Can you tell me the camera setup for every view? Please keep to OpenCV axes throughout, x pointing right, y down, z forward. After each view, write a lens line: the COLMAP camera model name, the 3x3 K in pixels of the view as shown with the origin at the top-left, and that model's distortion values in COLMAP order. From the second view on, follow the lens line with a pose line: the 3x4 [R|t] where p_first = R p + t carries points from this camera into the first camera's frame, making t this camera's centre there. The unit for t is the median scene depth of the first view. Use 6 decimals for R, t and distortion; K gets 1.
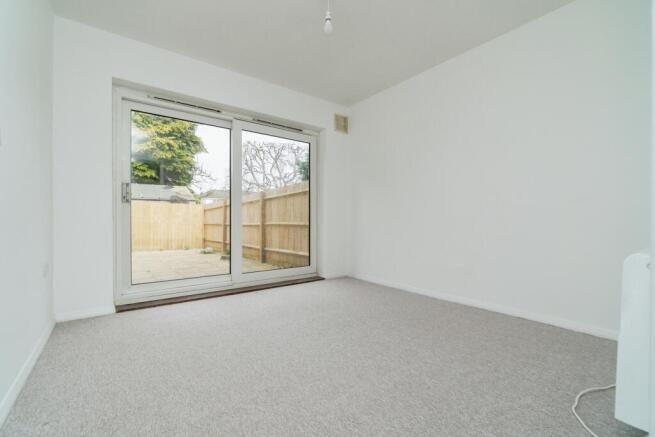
lens RADIAL K [[294.1, 0, 320.4], [0, 294.1, 217.0], [0, 0, 1]] dist [0.002477, 0.000364]
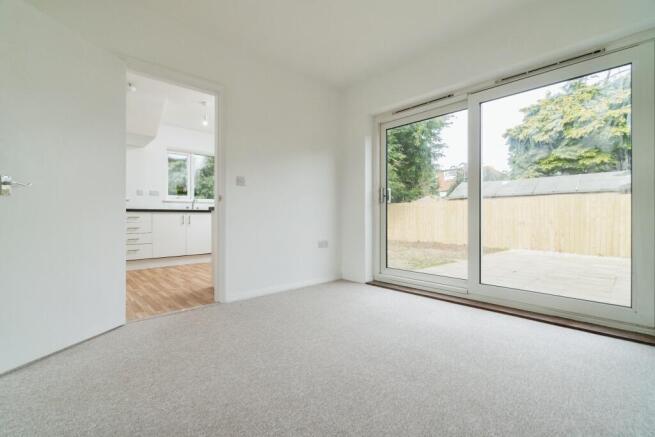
lens RADIAL K [[294.1, 0, 320.4], [0, 294.1, 217.0], [0, 0, 1]] dist [0.002477, 0.000364]
pose [[0.076454, 0.004561, -0.997063, 0.231911], [0.006597, 0.999965, 0.005080, 0.001559], [0.997051, -0.006966, 0.076421, 0.237656]]
